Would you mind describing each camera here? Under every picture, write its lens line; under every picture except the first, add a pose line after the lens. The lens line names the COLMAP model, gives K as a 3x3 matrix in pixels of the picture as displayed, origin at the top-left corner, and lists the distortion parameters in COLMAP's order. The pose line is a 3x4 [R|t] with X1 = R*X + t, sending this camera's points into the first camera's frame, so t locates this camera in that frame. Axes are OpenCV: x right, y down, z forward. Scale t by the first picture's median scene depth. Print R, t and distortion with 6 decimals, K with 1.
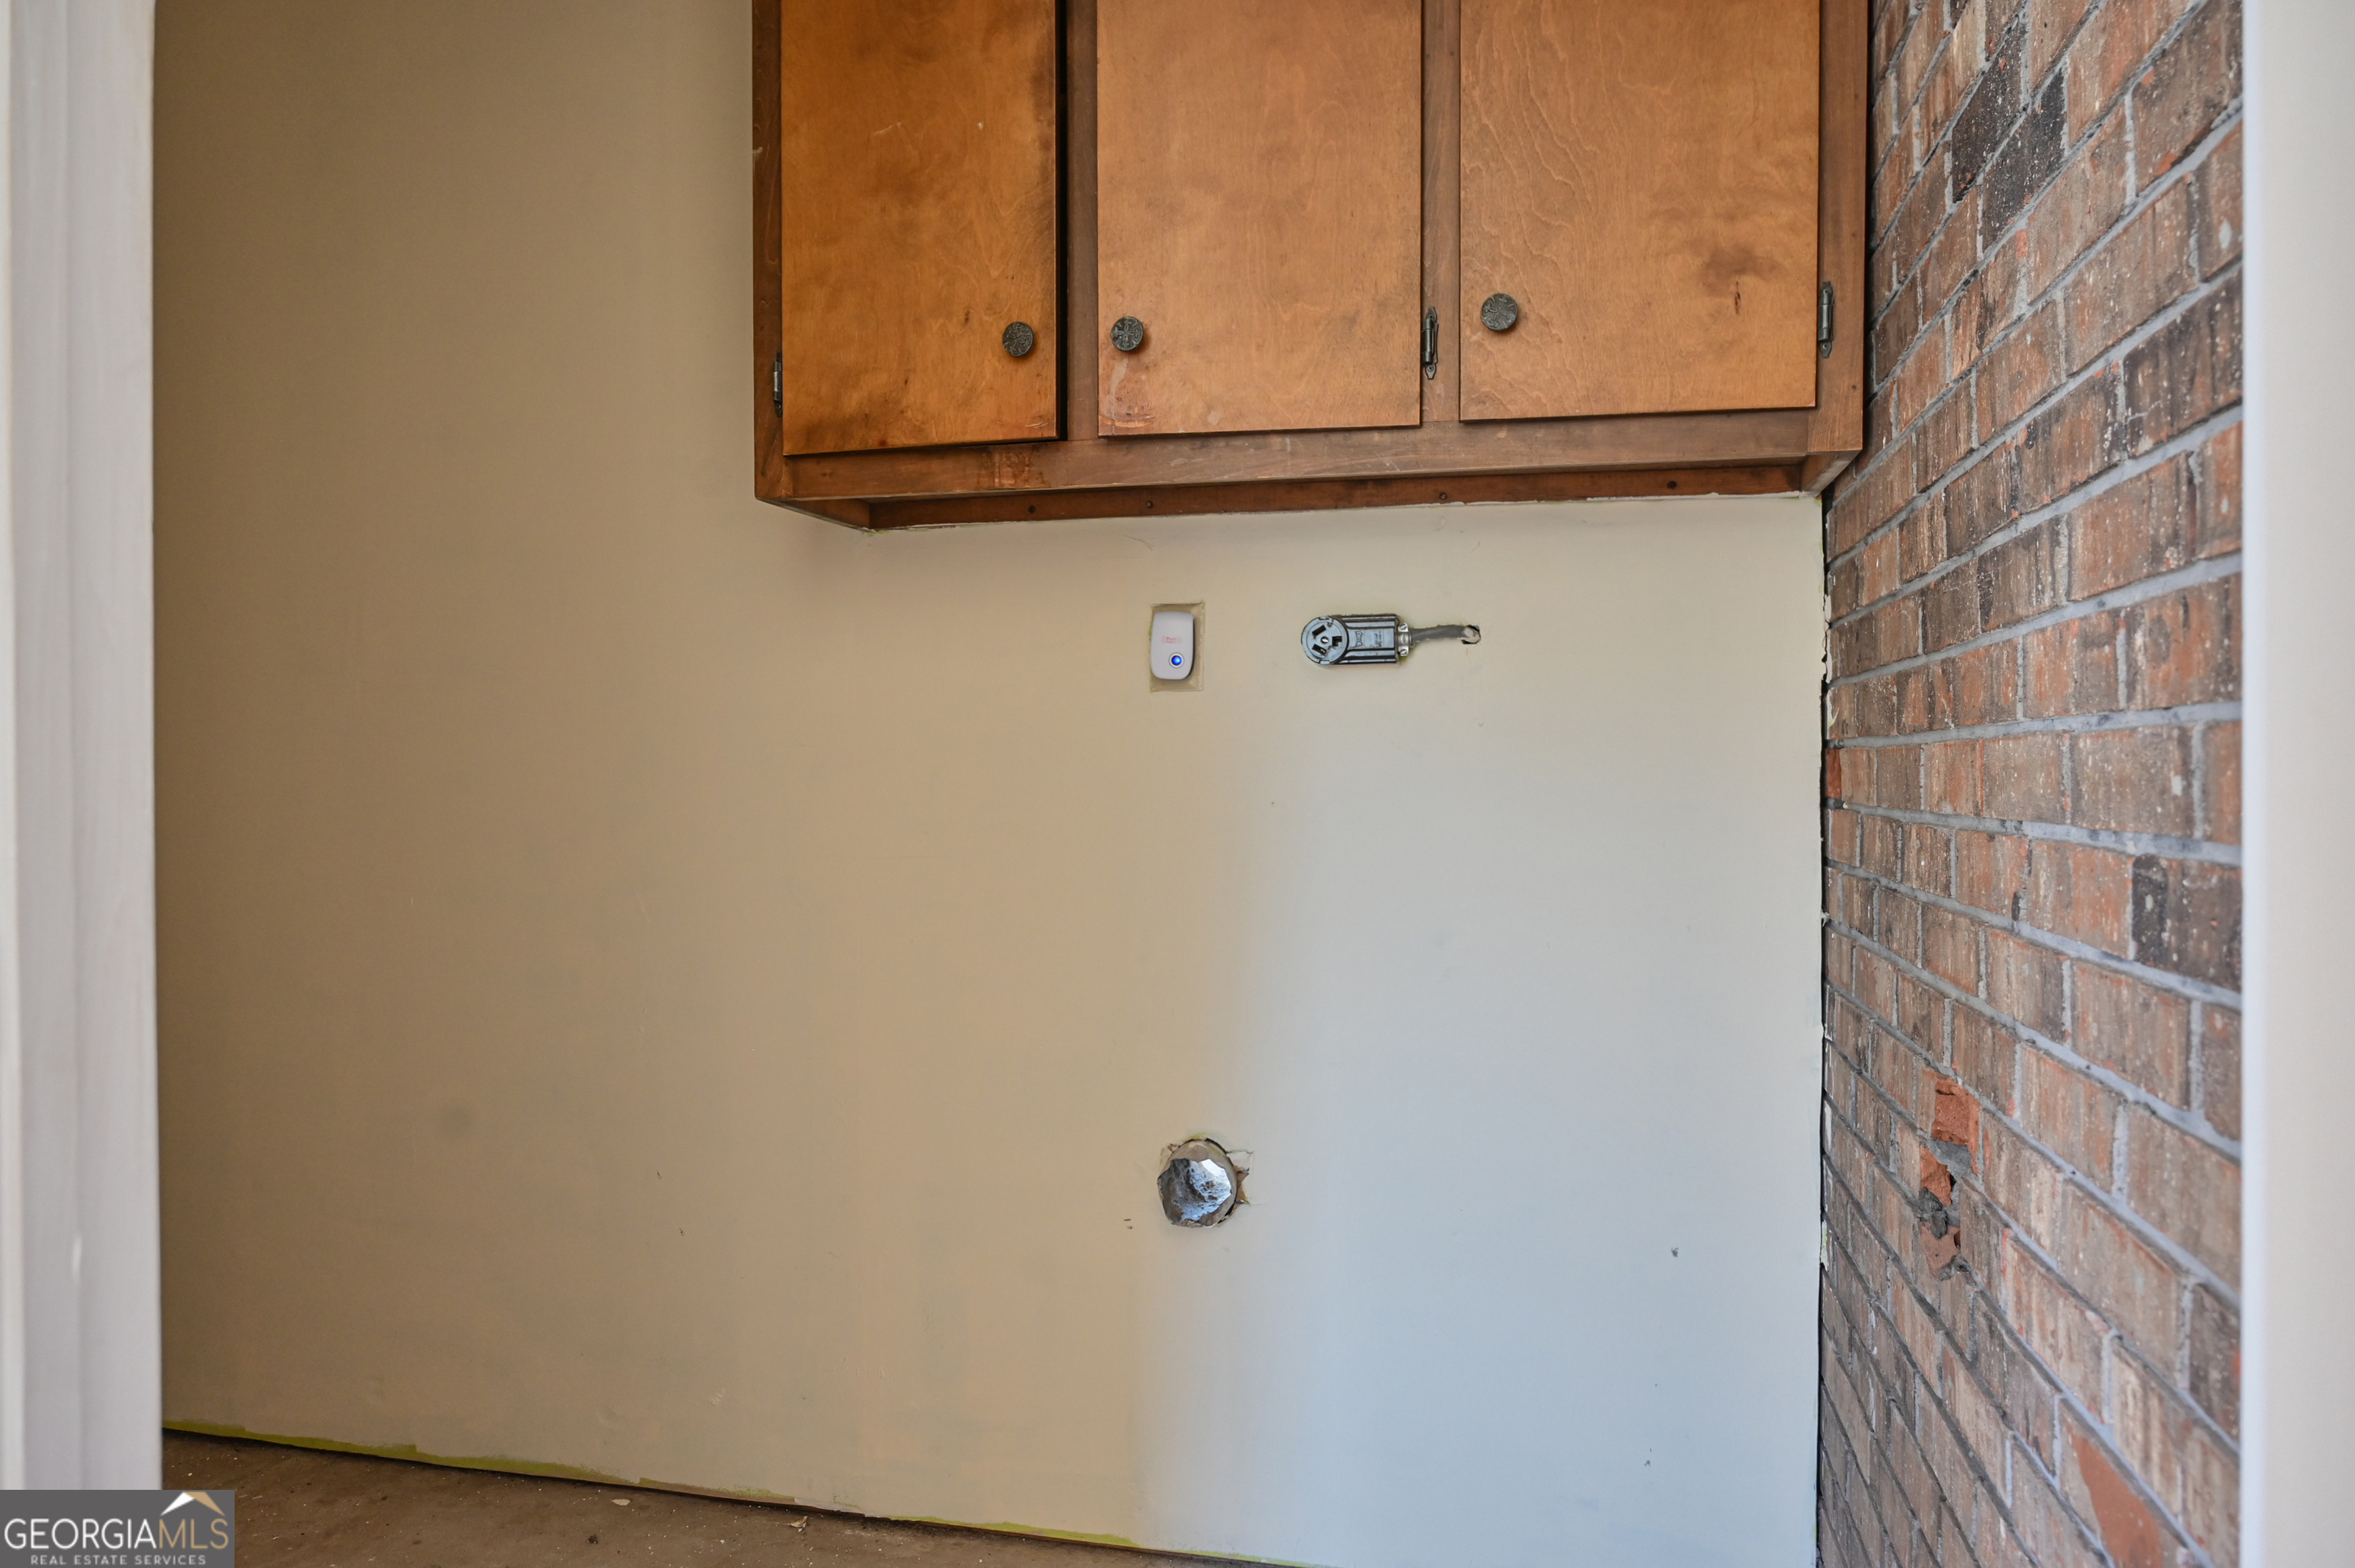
lens RADIAL K [[1582.9, 0, 1177.1], [0, 1582.9, 780.3], [0, 0, 1]] dist [-0.006947, -0.001883]
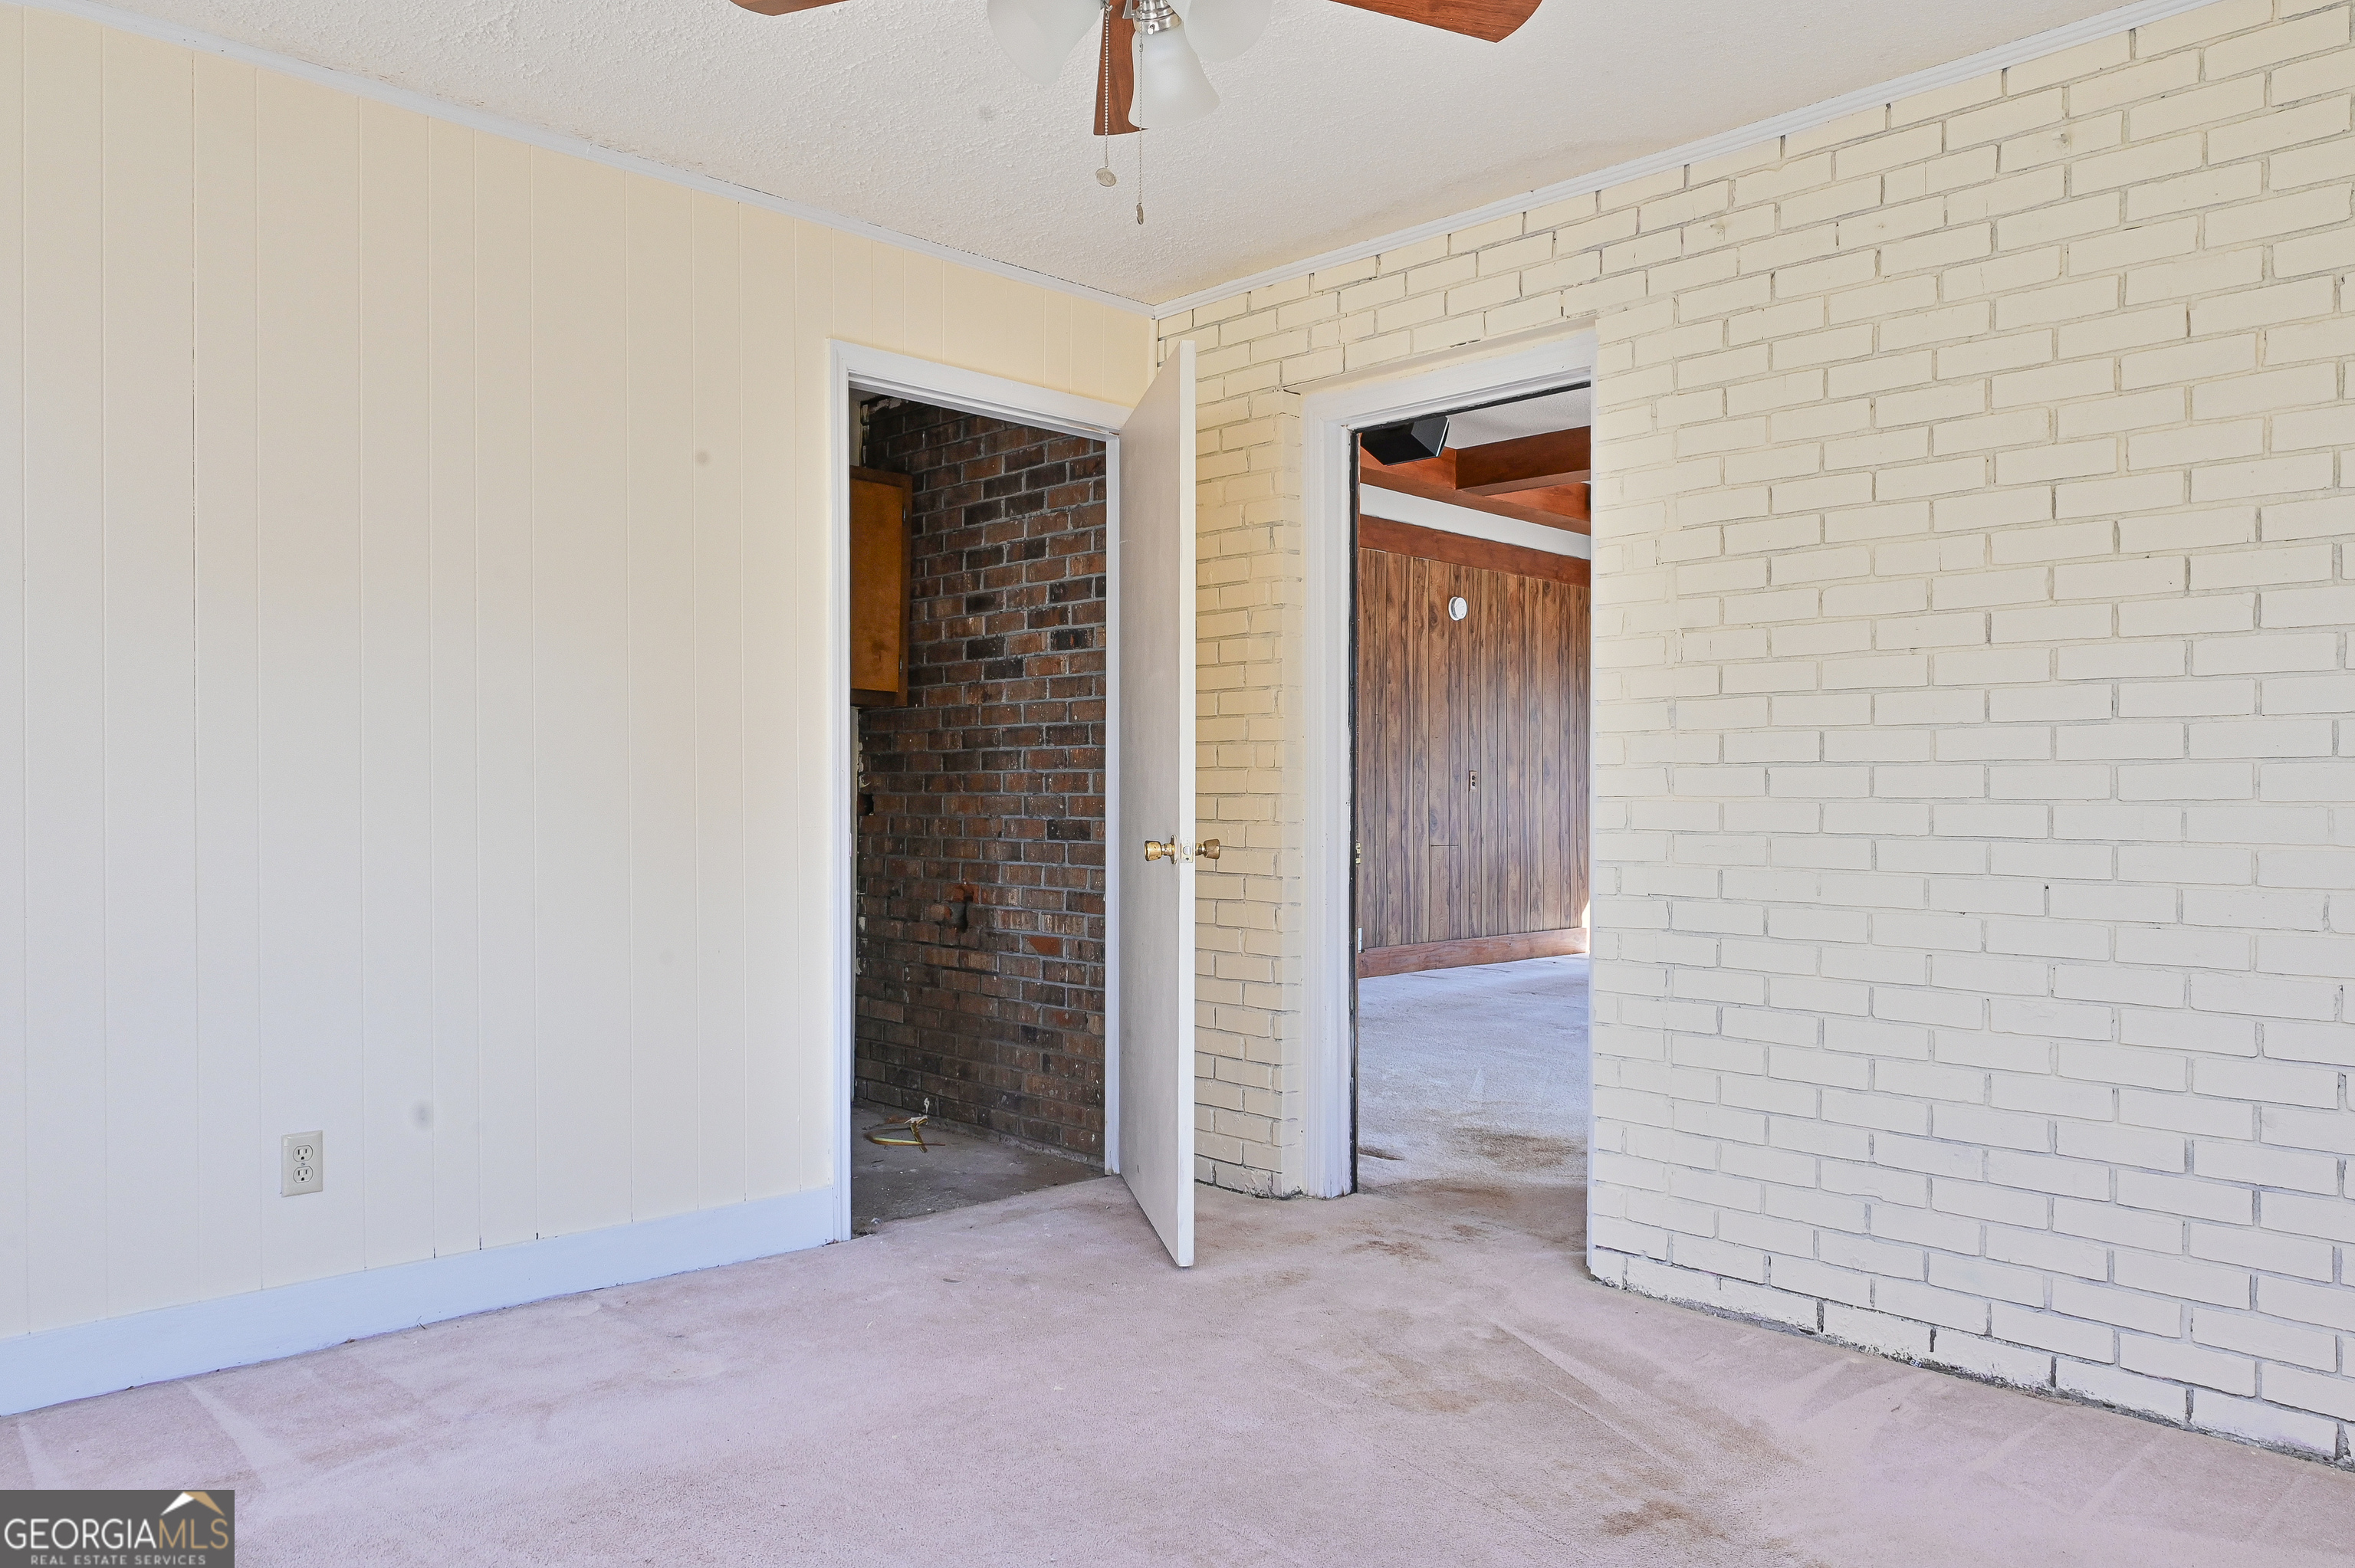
lens RADIAL K [[1582.9, 0, 1177.5], [0, 1582.9, 792.5], [0, 0, 1]] dist [-0.006947, -0.001883]
pose [[0.548926, 0.001818, 0.835869, -2.880520], [0.003207, 0.999986, -0.004281, -0.016192], [-0.835865, 0.005031, 0.548913, -1.833078]]
